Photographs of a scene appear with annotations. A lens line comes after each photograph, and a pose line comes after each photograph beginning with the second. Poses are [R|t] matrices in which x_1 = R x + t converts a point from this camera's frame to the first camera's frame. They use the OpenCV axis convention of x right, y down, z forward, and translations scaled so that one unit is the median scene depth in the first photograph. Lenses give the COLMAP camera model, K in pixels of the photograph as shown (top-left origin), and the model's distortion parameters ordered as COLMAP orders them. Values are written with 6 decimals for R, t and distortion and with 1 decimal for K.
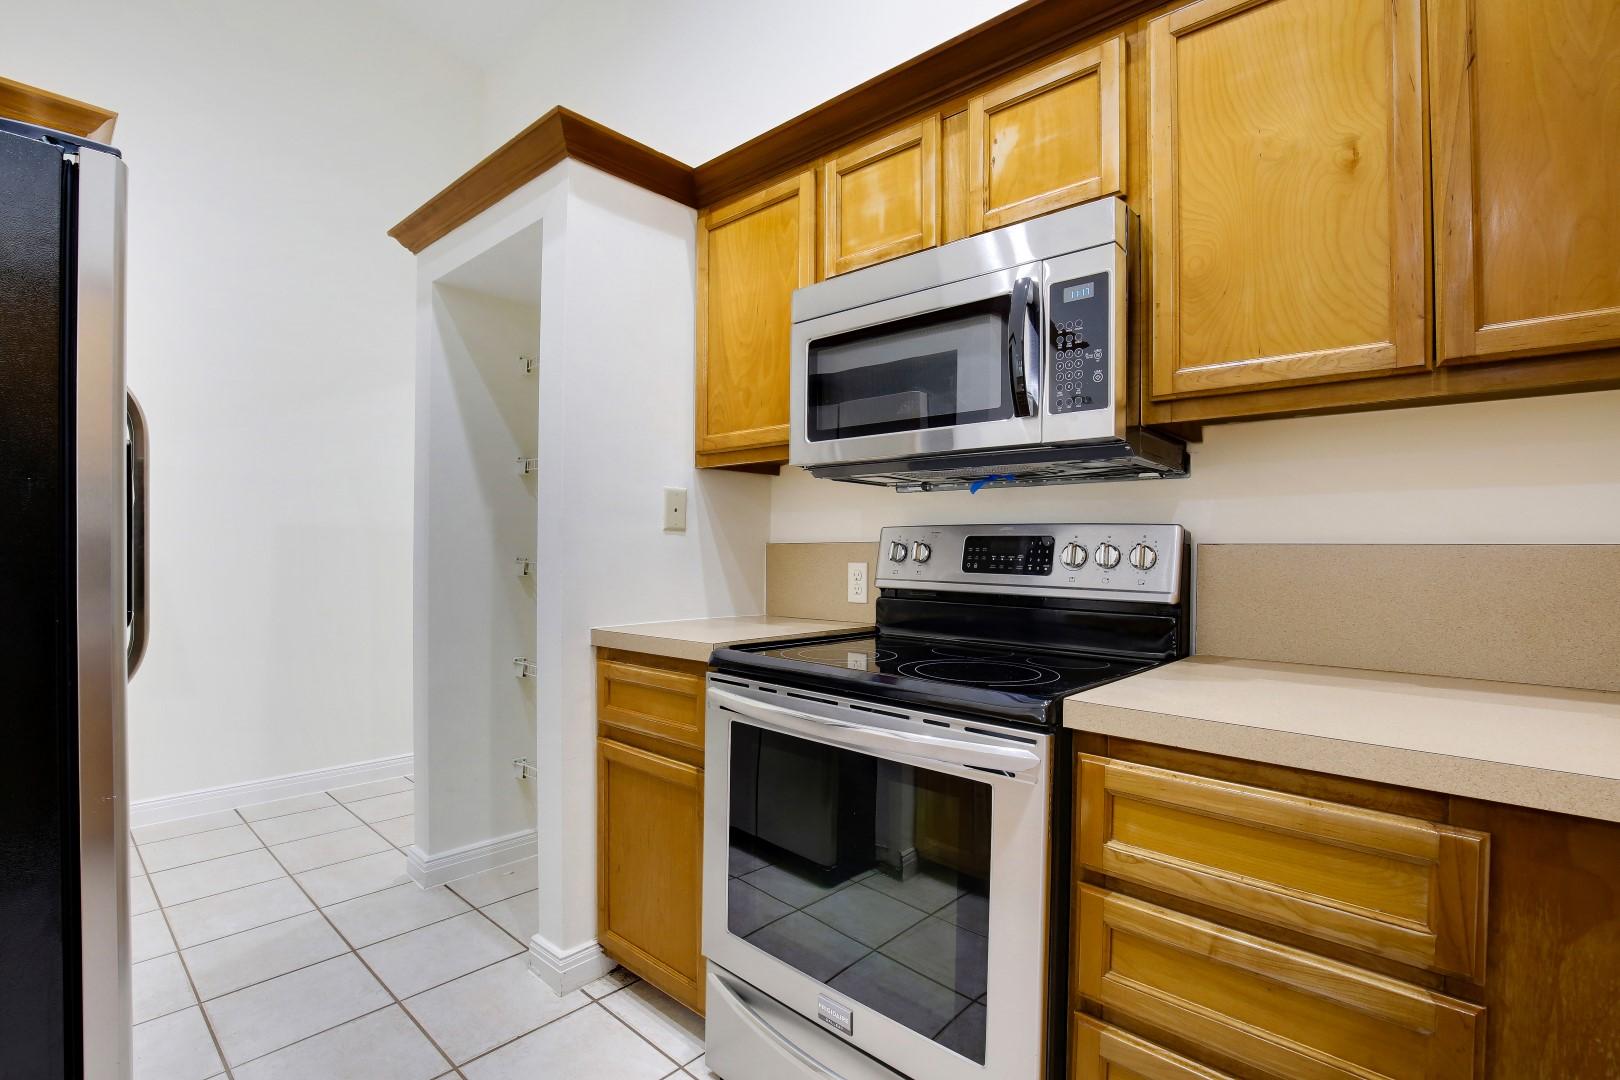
lens RADIAL K [[749.7, 0, 810.0], [0, 749.7, 540.0], [0, 0, 1]] dist [-0.025312, -0.000104]
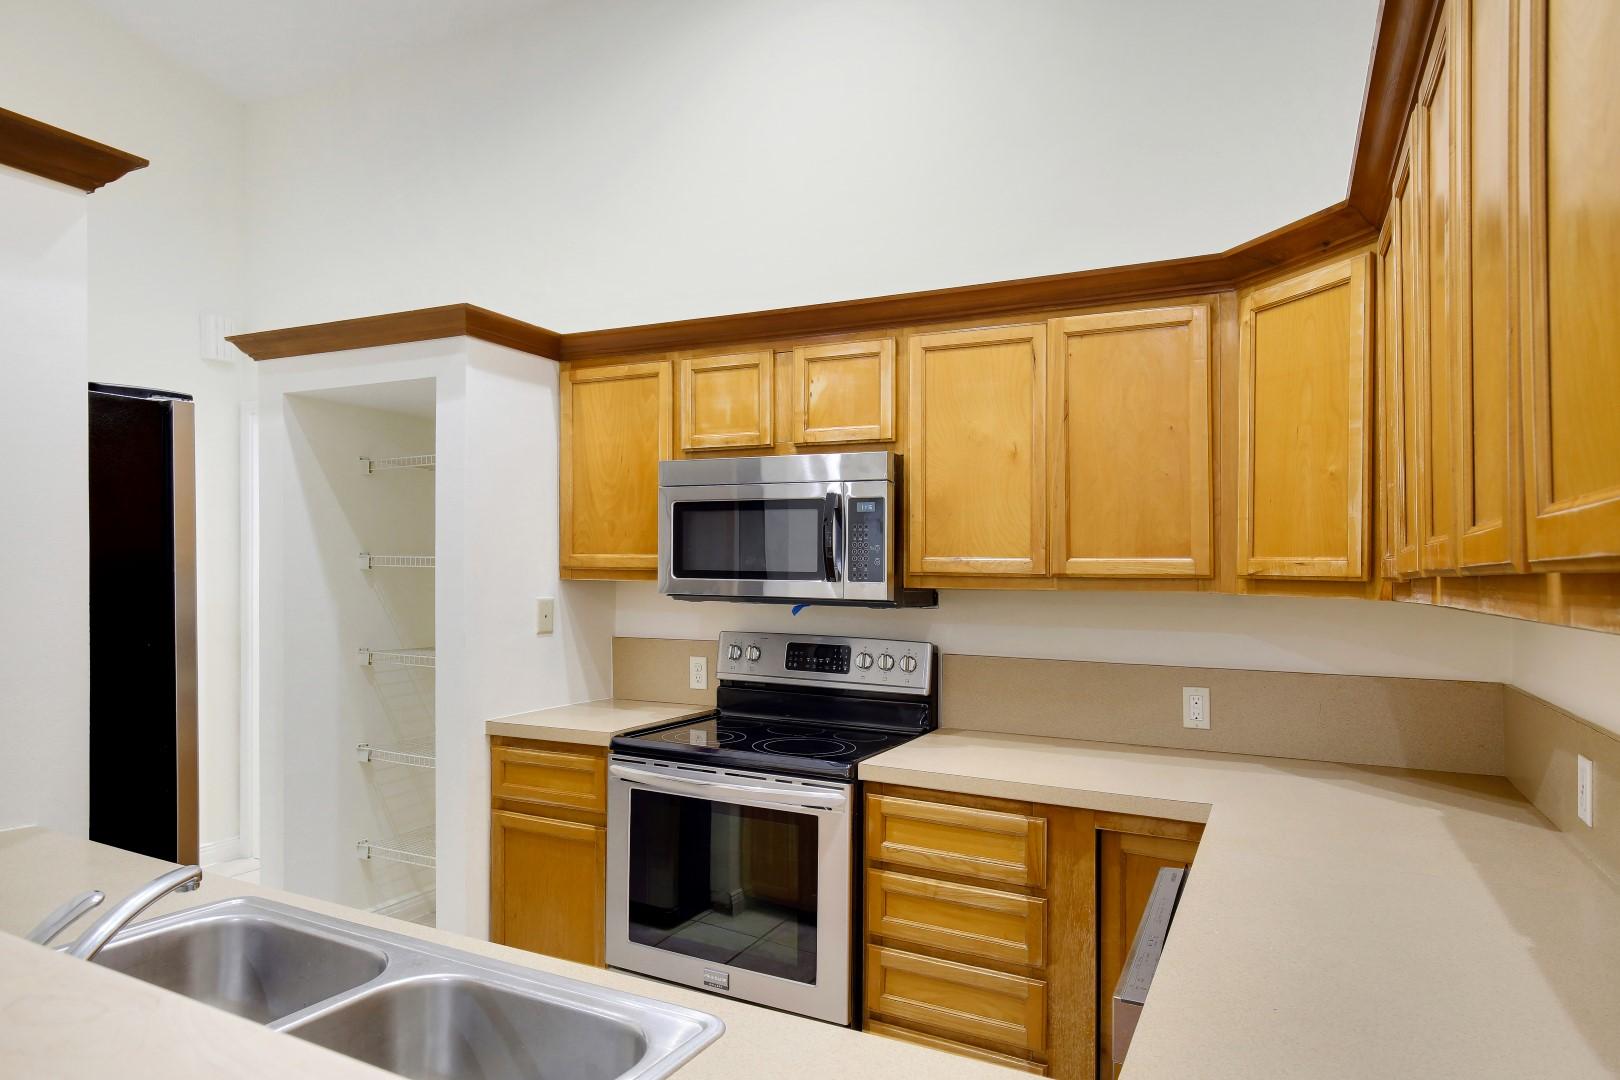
lens RADIAL K [[934.2, 0, 742.4], [0, 934.2, 565.1], [0, 0, 1]] dist [0.001853, 0.000165]
pose [[0.978468, -0.007430, 0.206263, -0.254087], [0.006540, 0.999966, 0.004994, -0.179599], [-0.206293, -0.003537, 0.978484, -0.735789]]
